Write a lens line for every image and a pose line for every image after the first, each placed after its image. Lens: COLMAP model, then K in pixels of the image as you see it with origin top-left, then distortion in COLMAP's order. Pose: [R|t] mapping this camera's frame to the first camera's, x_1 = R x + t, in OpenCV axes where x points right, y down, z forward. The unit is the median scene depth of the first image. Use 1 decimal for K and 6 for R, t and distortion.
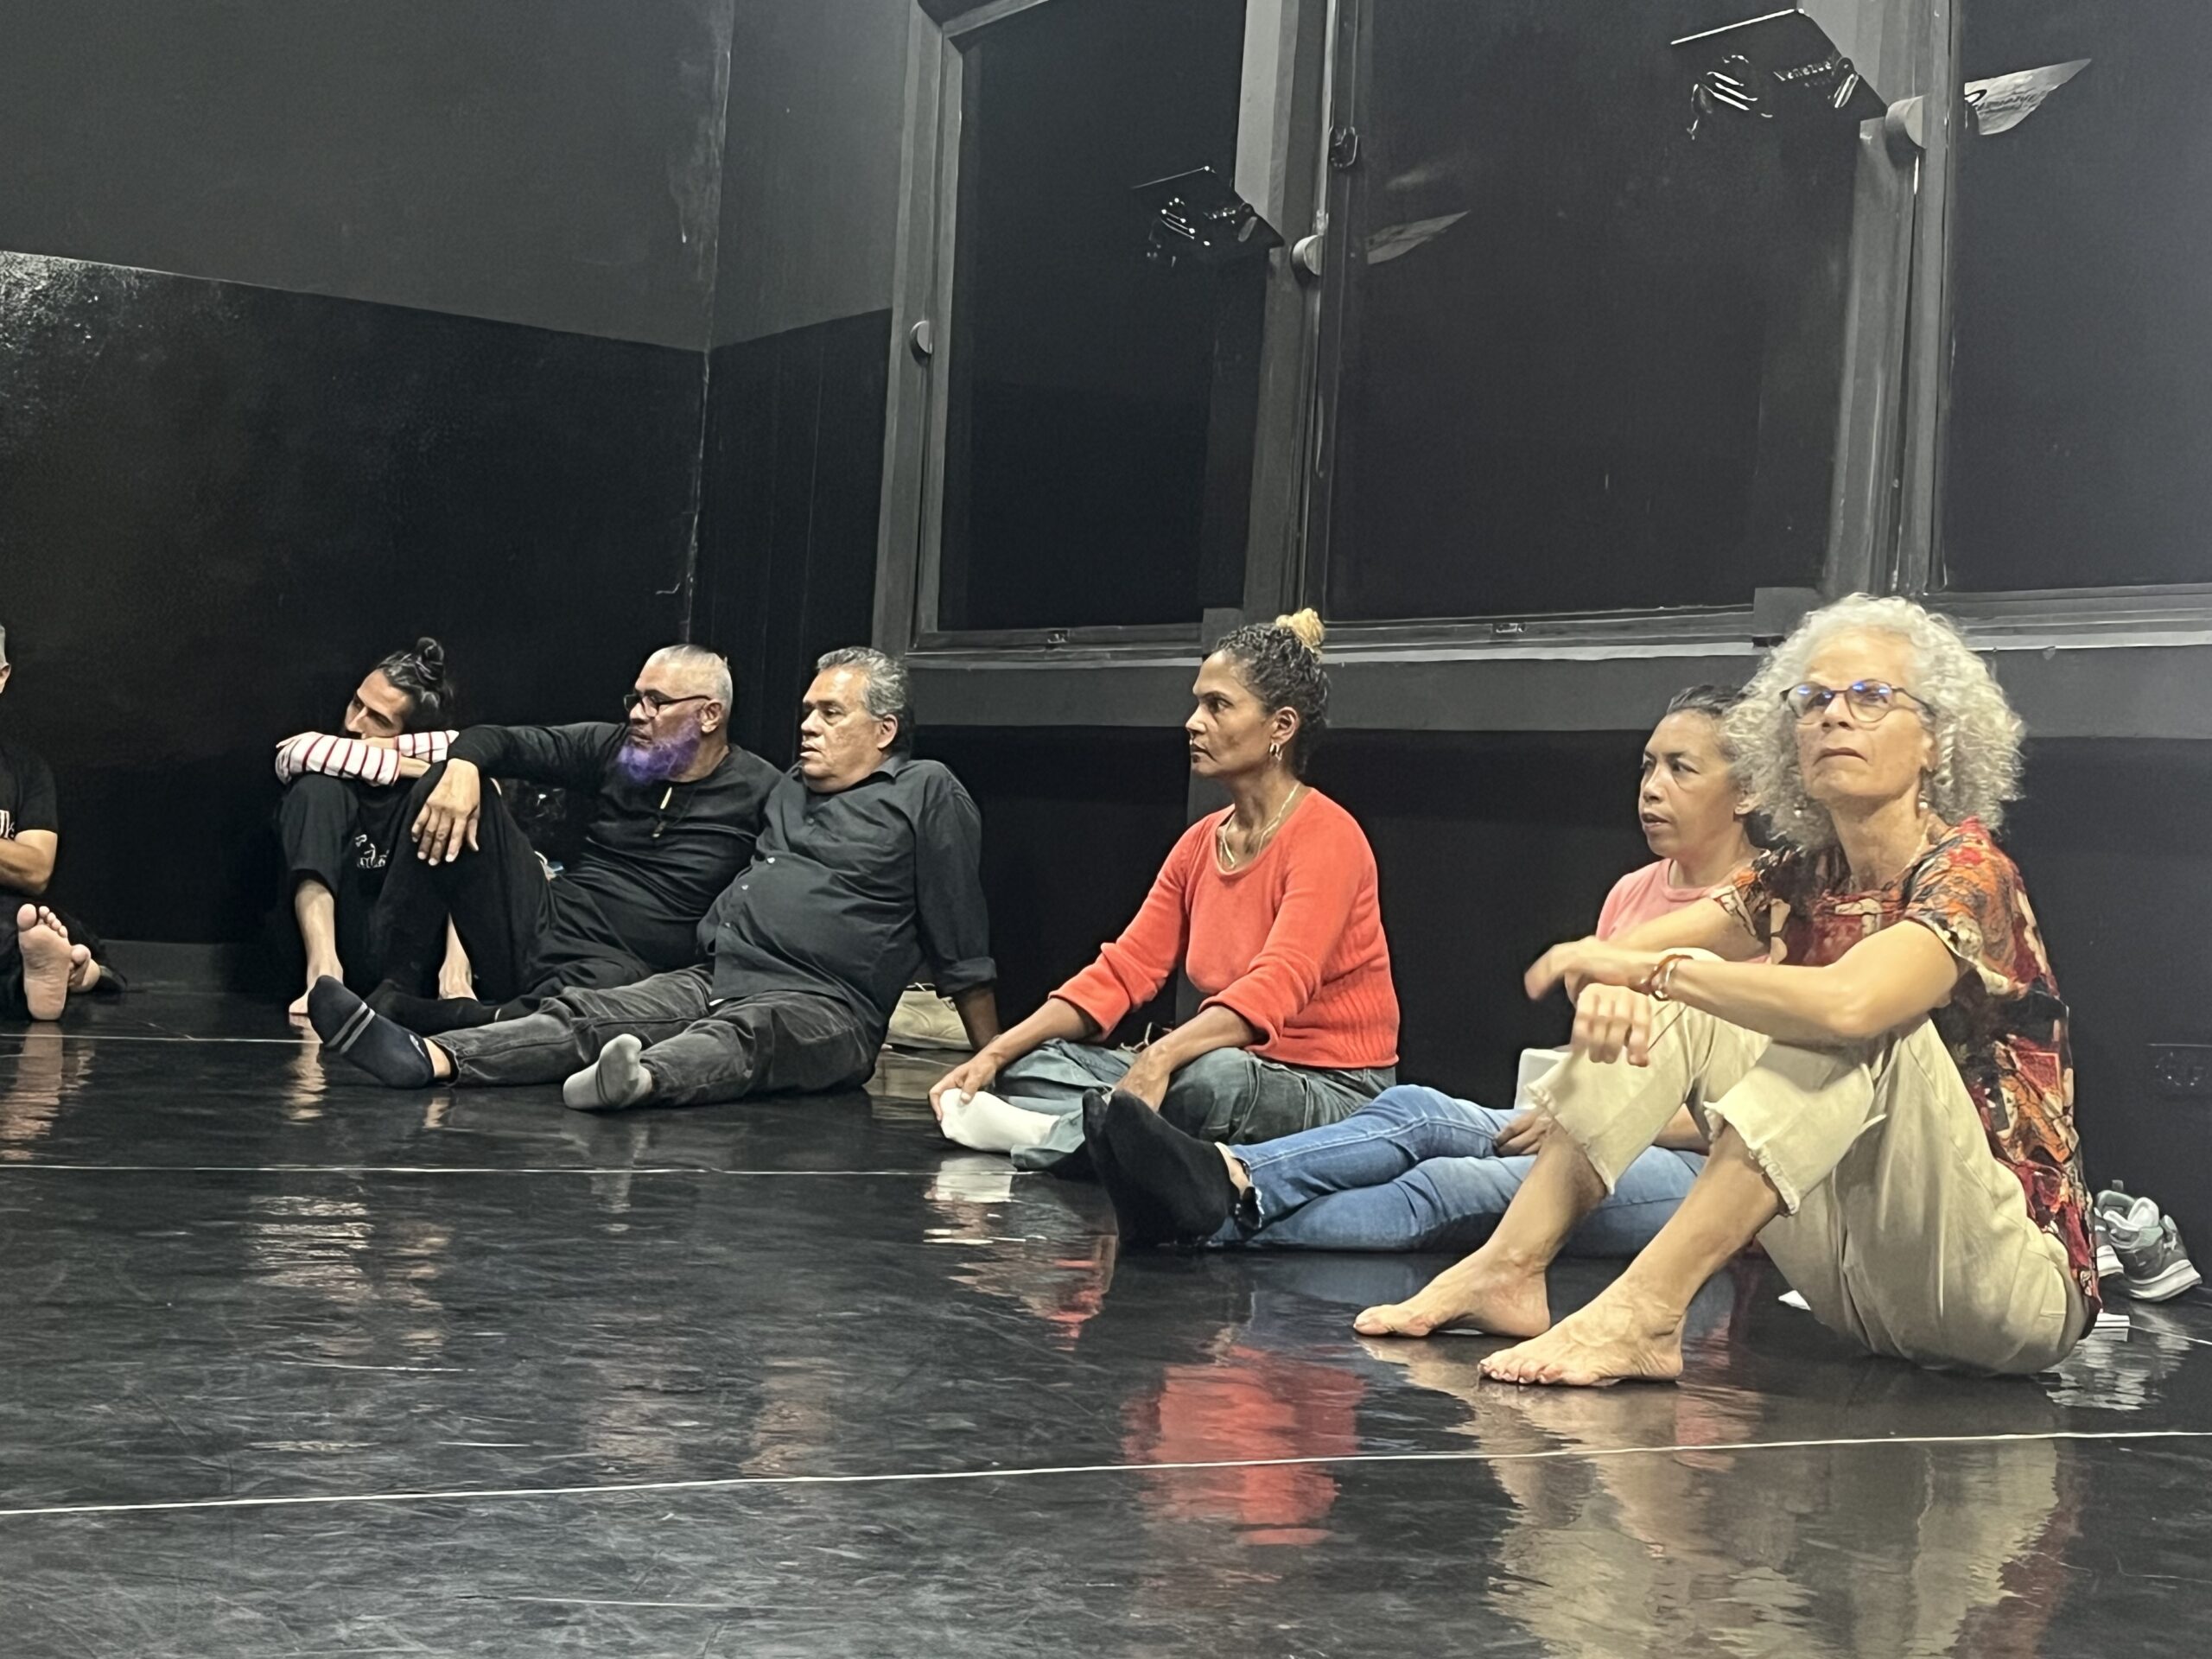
lens RADIAL K [[3395.9, 0, 1110.3], [0, 3395.9, 797.2], [0, 0, 1]] dist [0.092847, -0.088651]
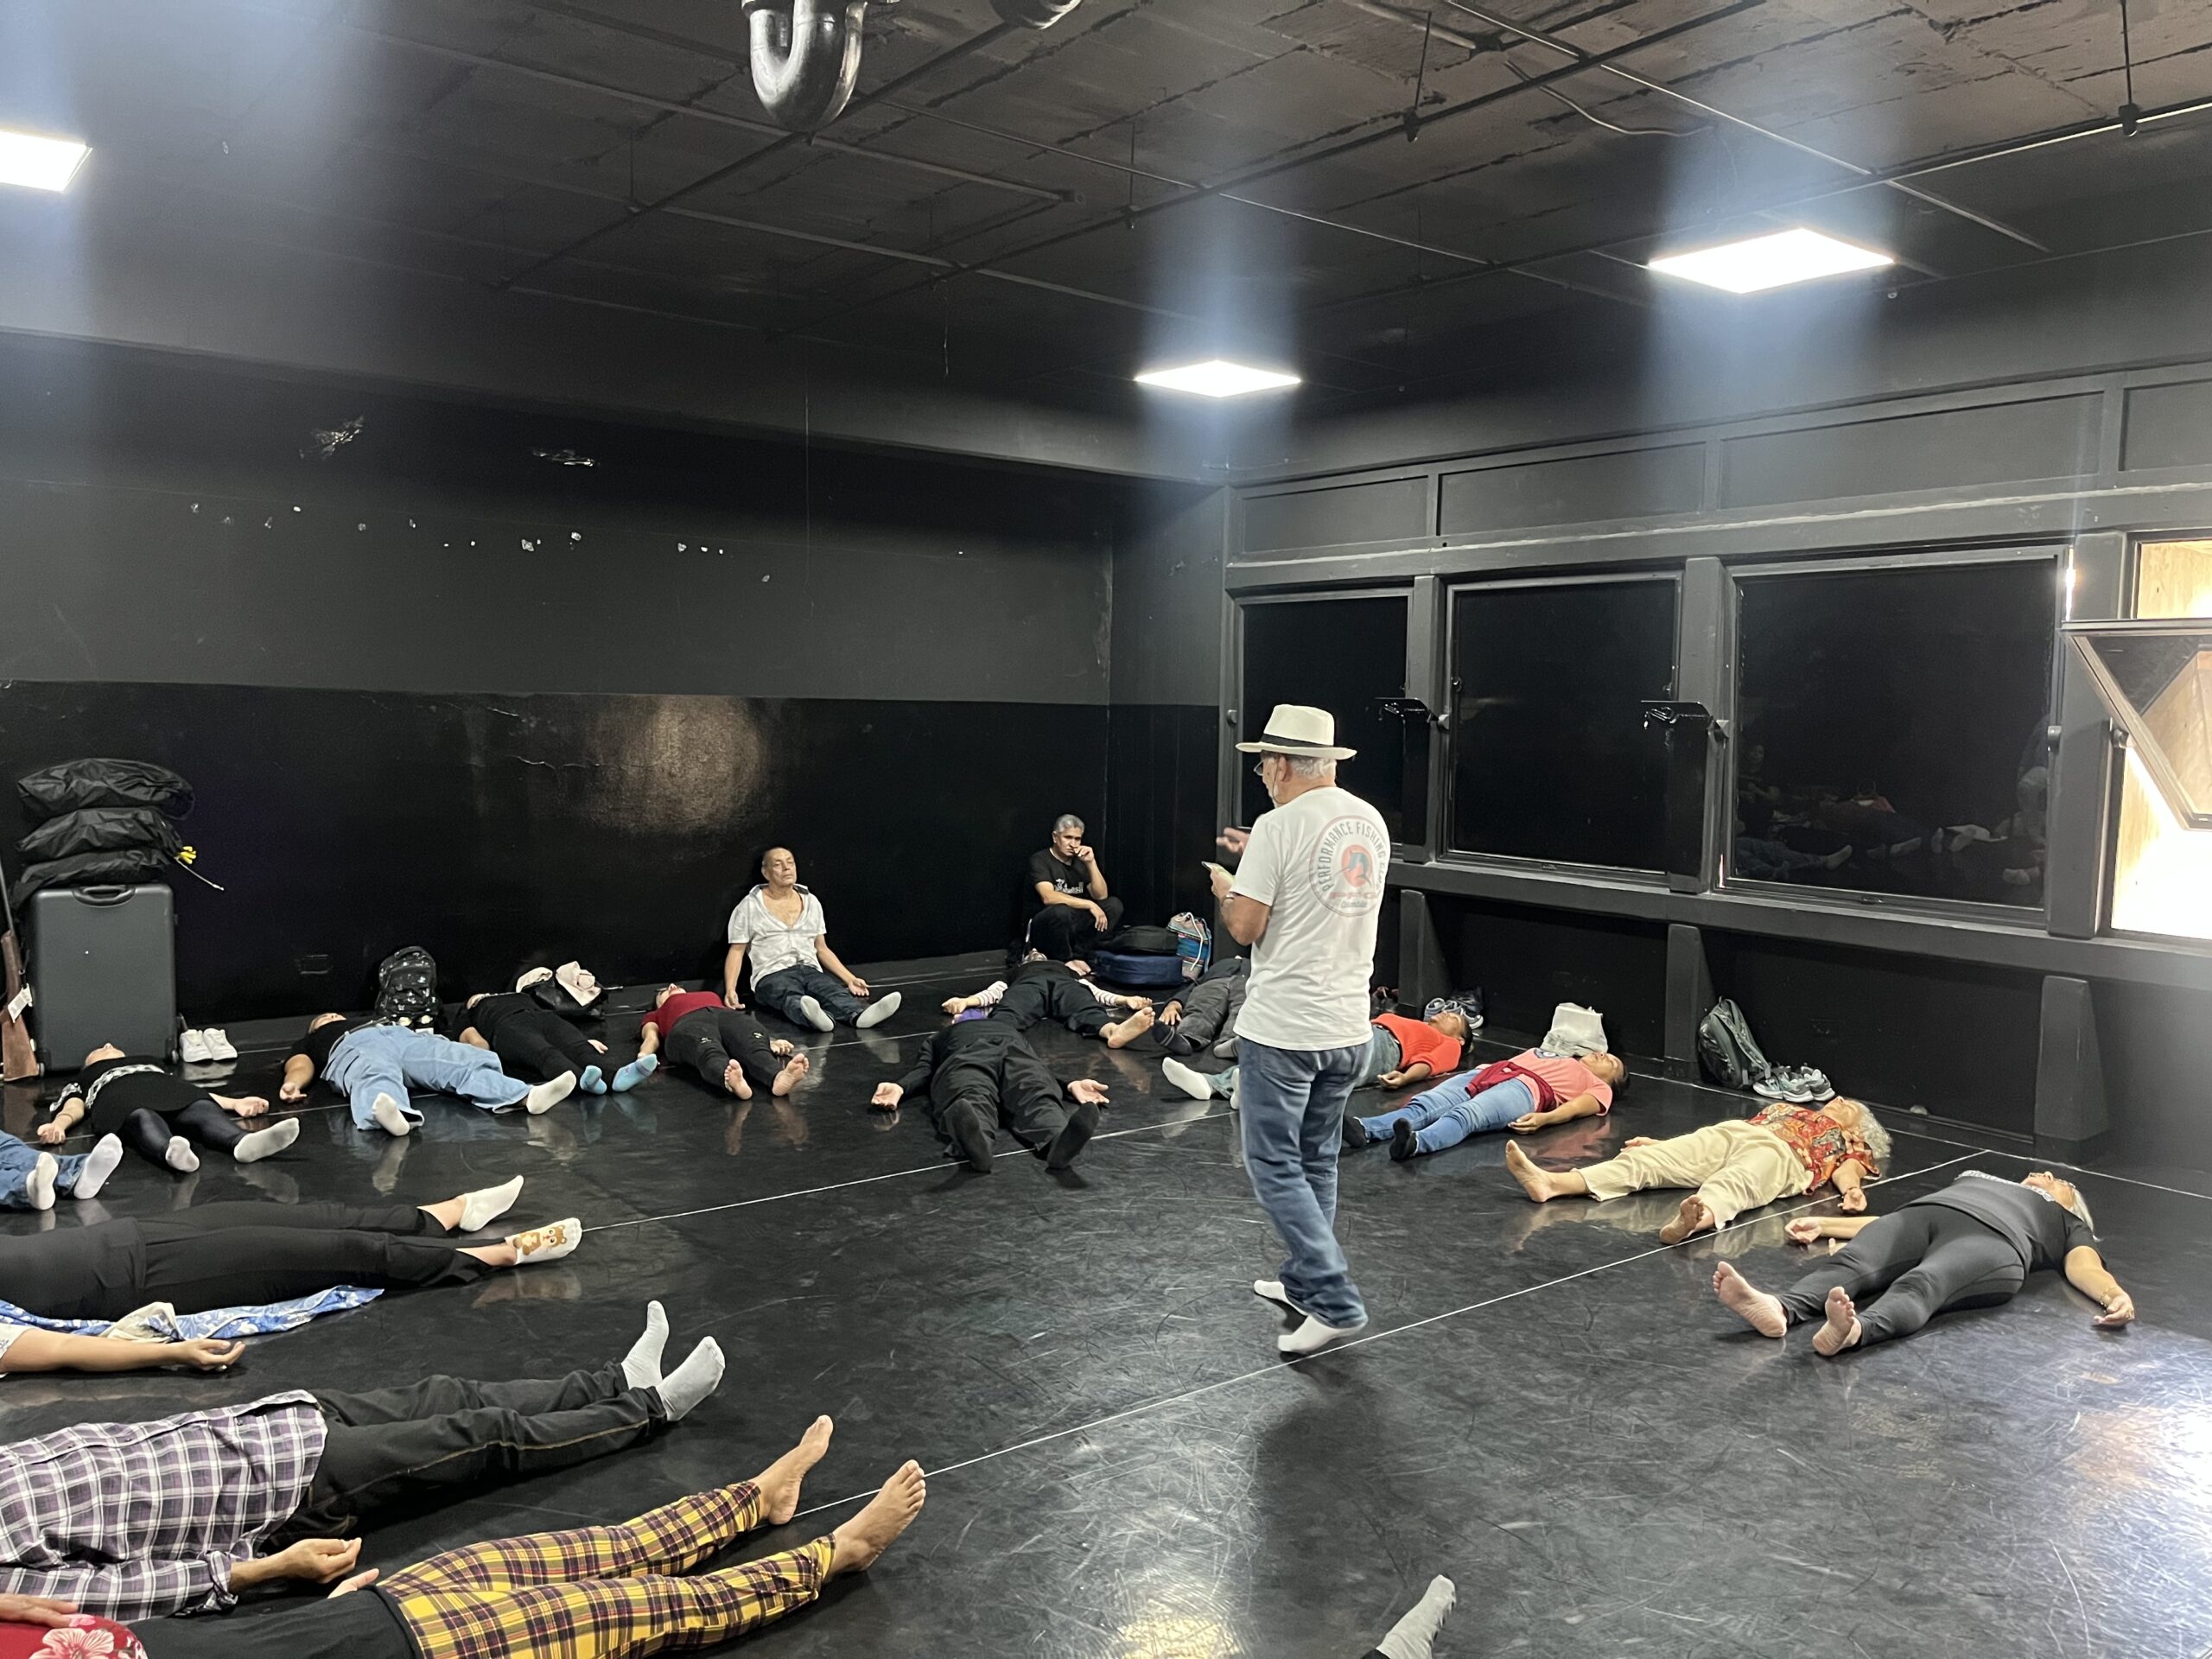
lens RADIAL K [[1671.6, 0, 1104.0], [0, 1671.6, 841.1], [0, 0, 1]] dist [0.086293, -0.118181]
pose [[0.986992, -0.058230, 0.149853, -0.438534], [0.044016, 0.994361, 0.096481, -0.208138], [-0.154626, -0.088630, 0.983990, -0.345801]]
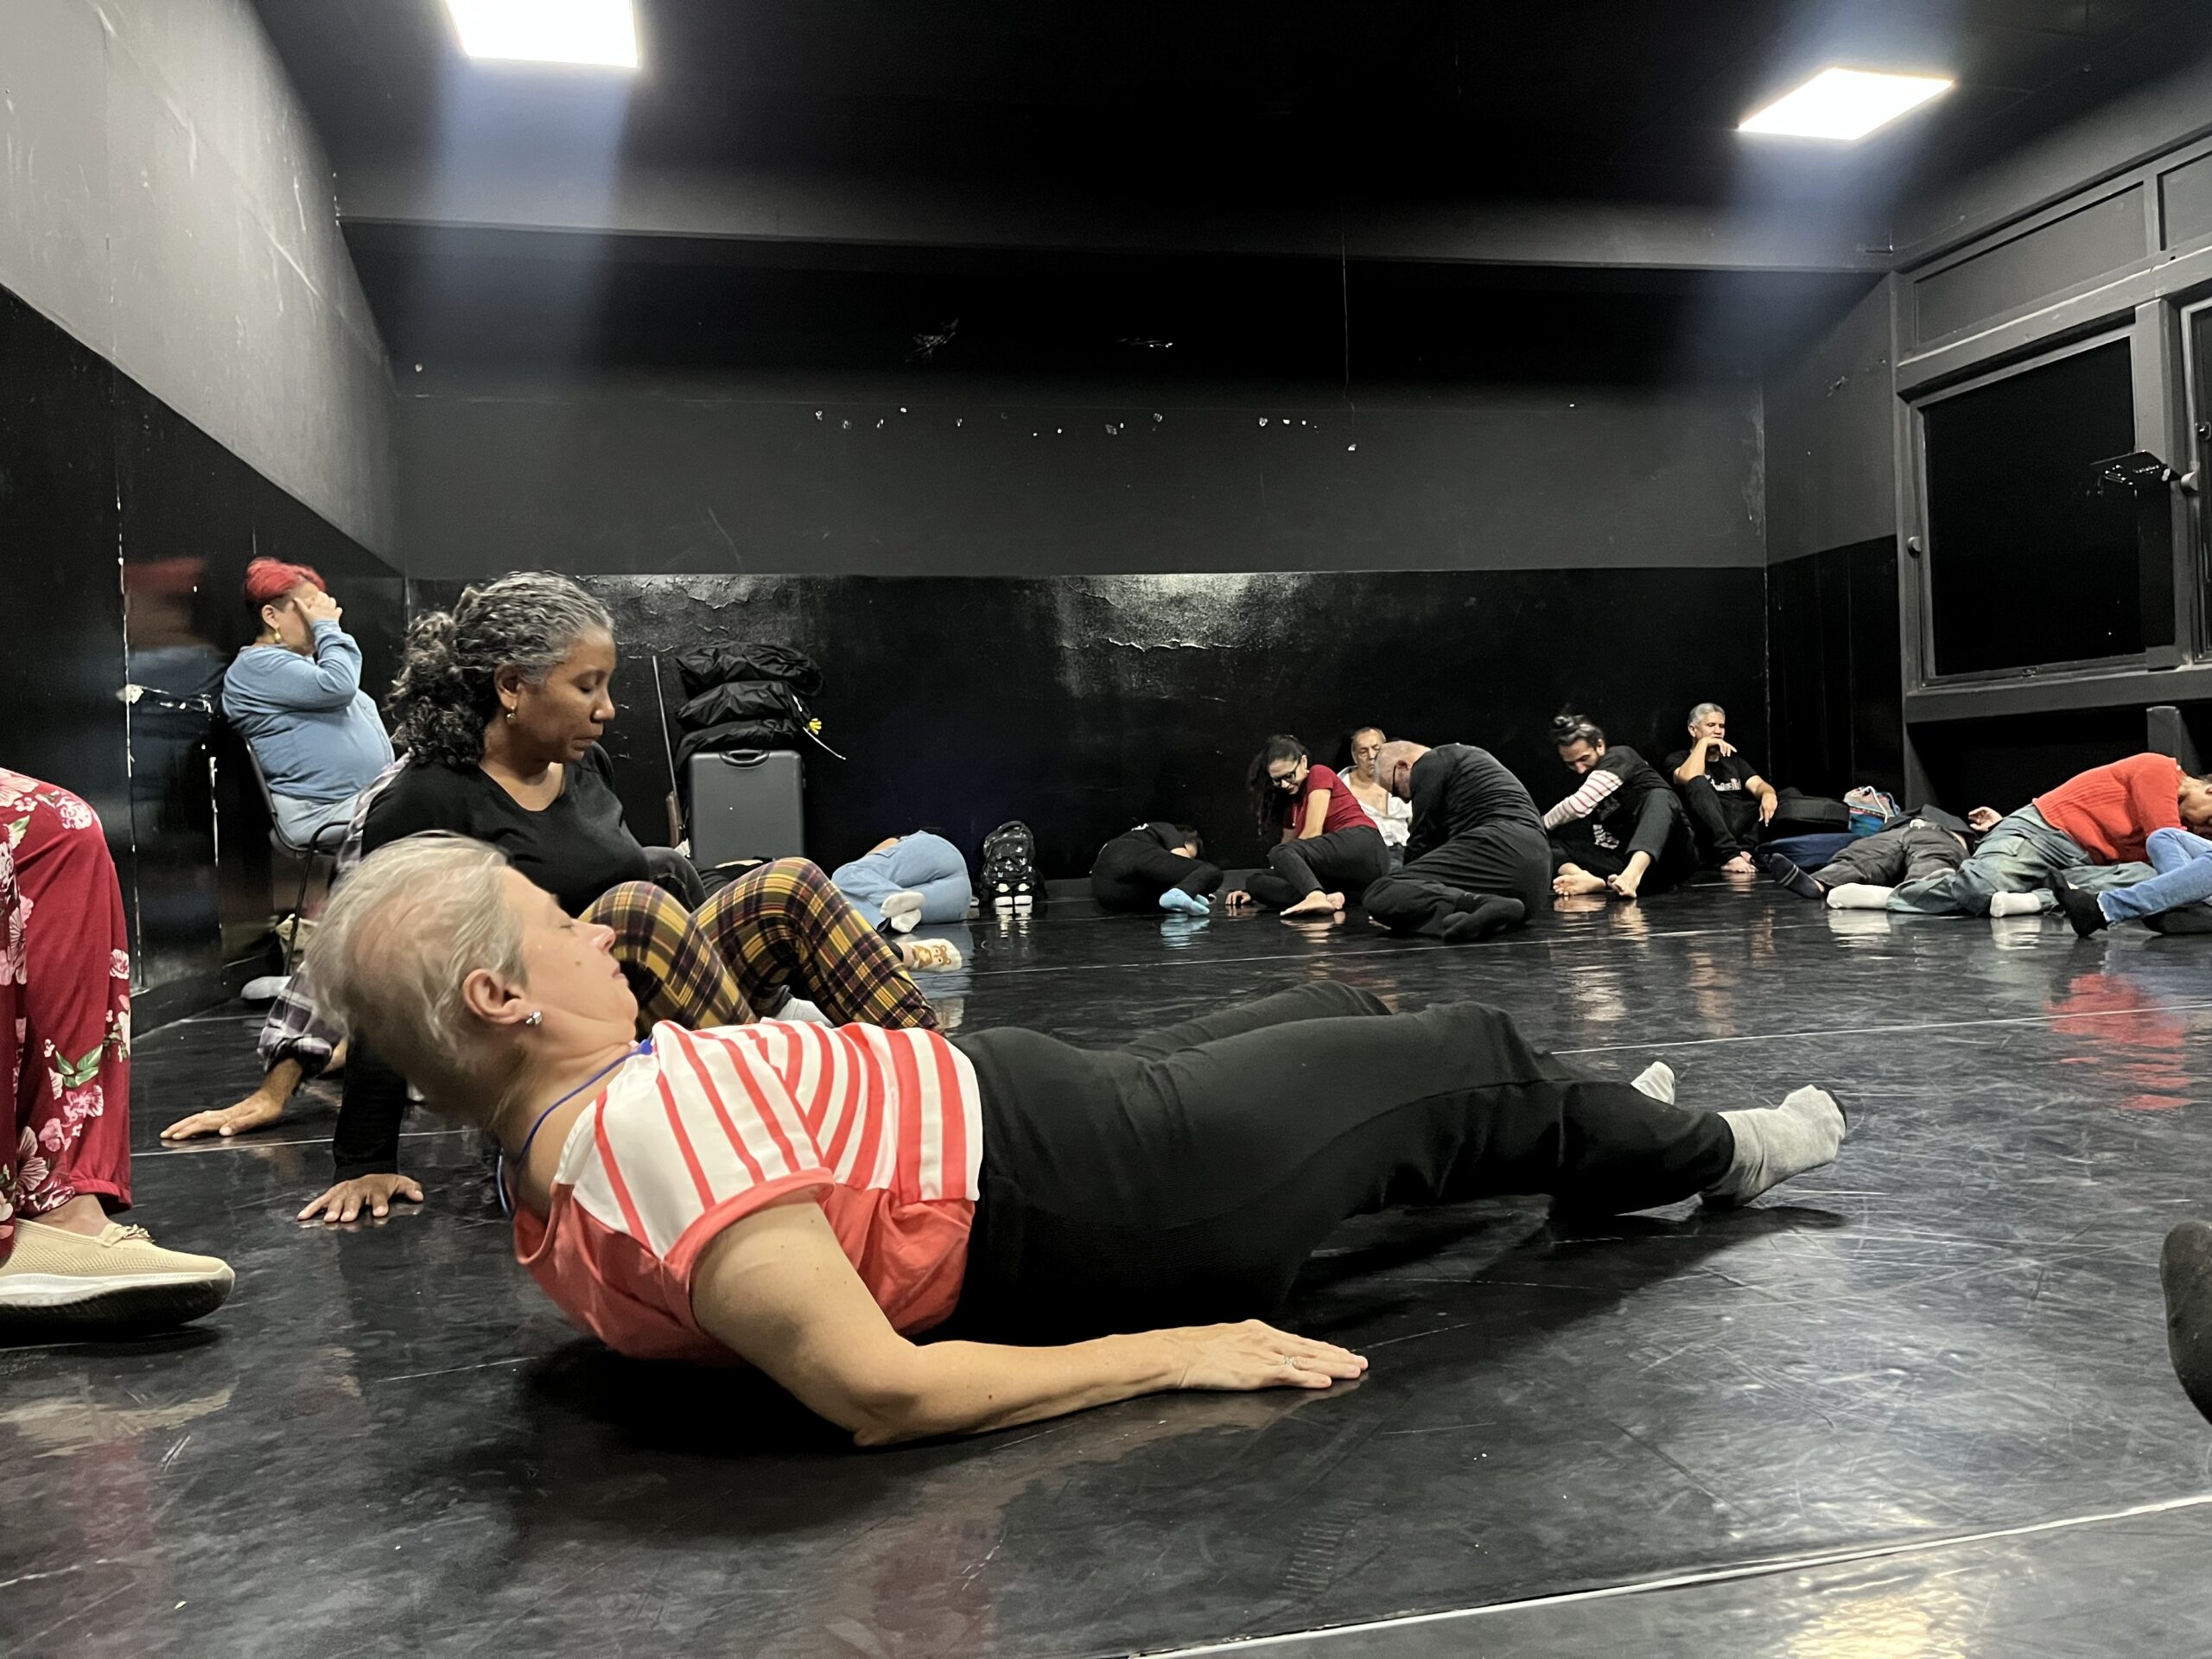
lens RADIAL K [[1669.3, 0, 1121.9], [0, 1669.3, 838.8], [0, 0, 1]] dist [0.079141, -0.102455]
pose [[0.955415, -0.097063, -0.278857, -0.318164], [0.104603, 0.994439, 0.012250, -0.015579], [0.276117, -0.040873, 0.960255, -0.250610]]
